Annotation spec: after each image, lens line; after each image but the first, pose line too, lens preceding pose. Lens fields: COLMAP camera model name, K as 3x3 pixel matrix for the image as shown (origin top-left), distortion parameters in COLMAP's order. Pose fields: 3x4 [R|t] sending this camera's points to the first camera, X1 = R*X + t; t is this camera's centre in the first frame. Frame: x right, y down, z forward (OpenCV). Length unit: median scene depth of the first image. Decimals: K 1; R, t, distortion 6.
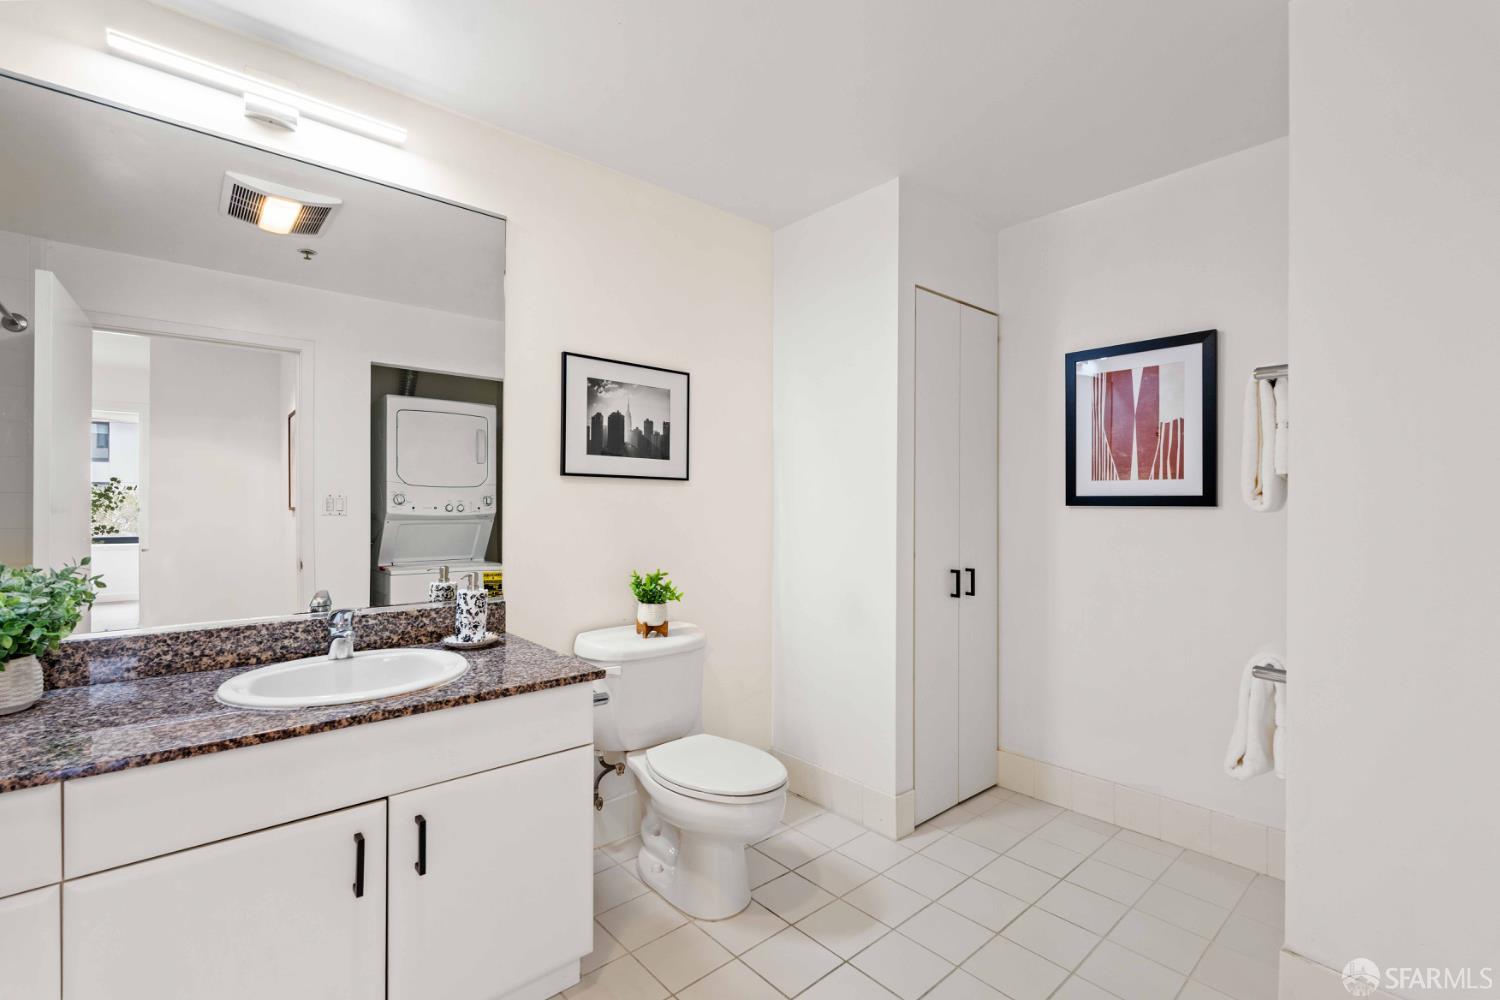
lens RADIAL K [[656.9, 0, 749.2], [0, 656.9, 507.7], [0, 0, 1]] dist [-0.005955, 0.001611]
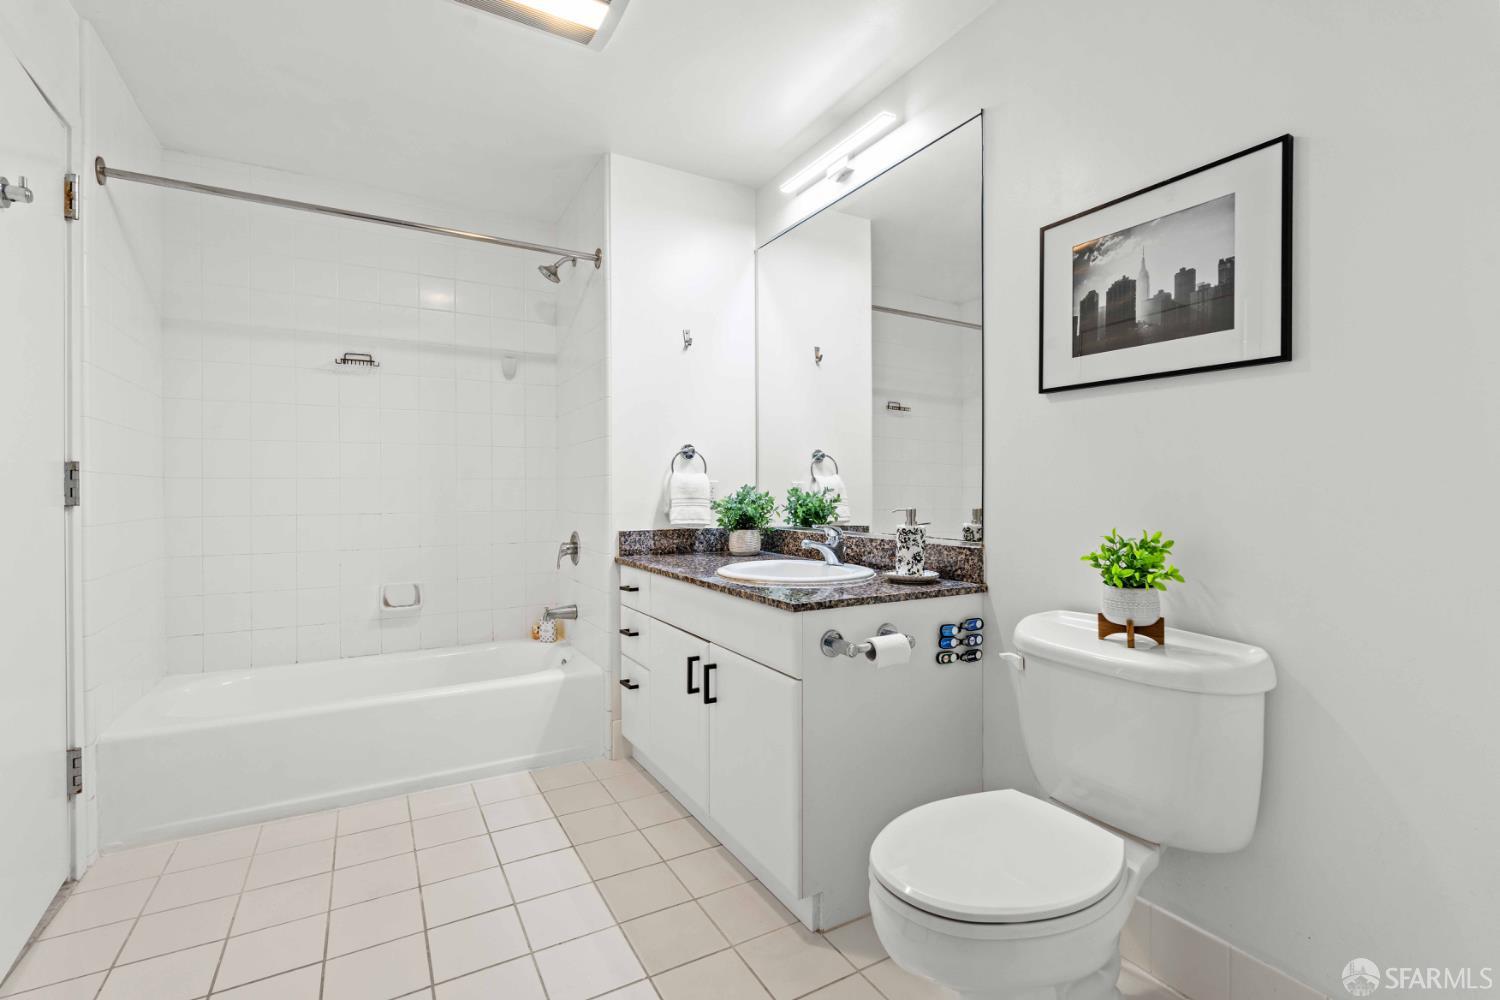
lens RADIAL K [[656.9, 0, 750.1], [0, 656.9, 493.5], [0, 0, 1]] dist [-0.005955, 0.001611]
pose [[-0.191586, 0.002800, -0.981472, 0.487978], [-0.001424, 0.999994, 0.003130, 0.059797], [0.981475, 0.001997, -0.191580, 0.770394]]
